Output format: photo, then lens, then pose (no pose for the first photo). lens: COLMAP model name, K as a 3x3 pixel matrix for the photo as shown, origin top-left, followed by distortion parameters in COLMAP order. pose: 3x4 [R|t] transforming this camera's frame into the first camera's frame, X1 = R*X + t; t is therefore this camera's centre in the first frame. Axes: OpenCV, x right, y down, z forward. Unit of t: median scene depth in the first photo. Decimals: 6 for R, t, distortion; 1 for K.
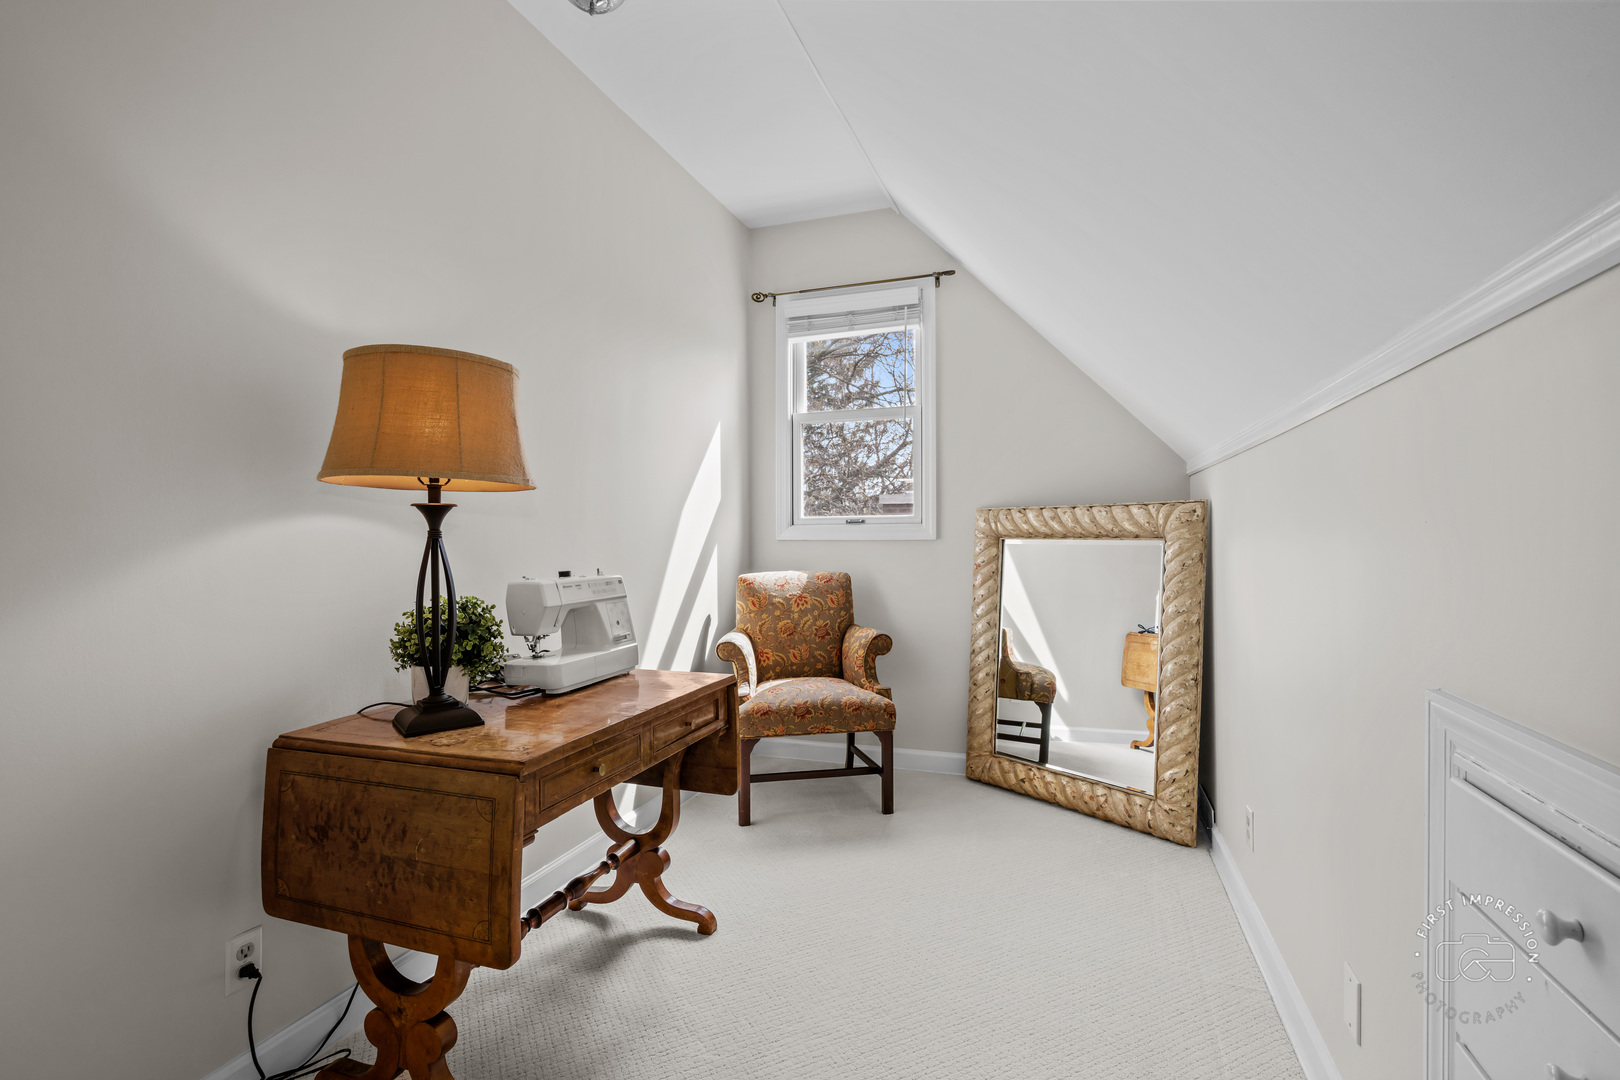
lens RADIAL K [[725.0, 0, 812.6], [0, 725.0, 550.0], [0, 0, 1]] dist [-0.000765, -0.000138]
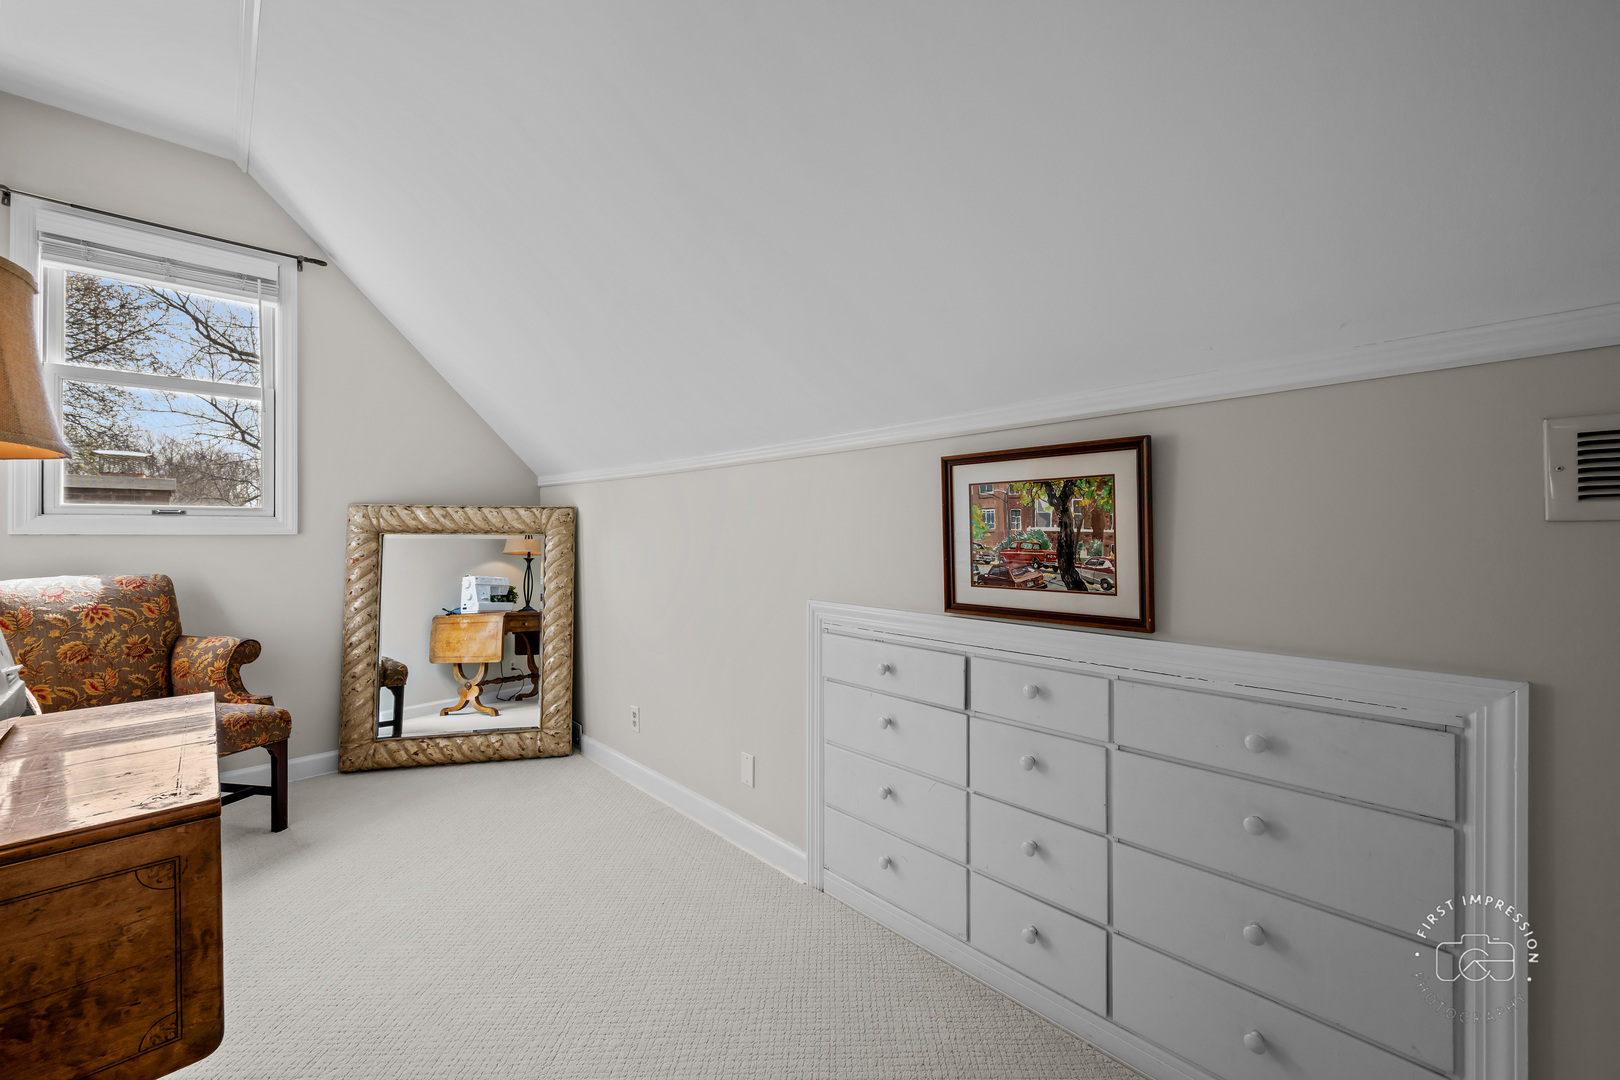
lens RADIAL K [[642.3, 0, 810.7], [0, 642.3, 536.9], [0, 0, 1]] dist [-0.002216, -0.000183]
pose [[0.450121, -0.001622, 0.892966, -0.296991], [0.012274, 0.999915, -0.004371, 0.000798], [-0.892883, 0.012928, 0.450102, 0.021285]]
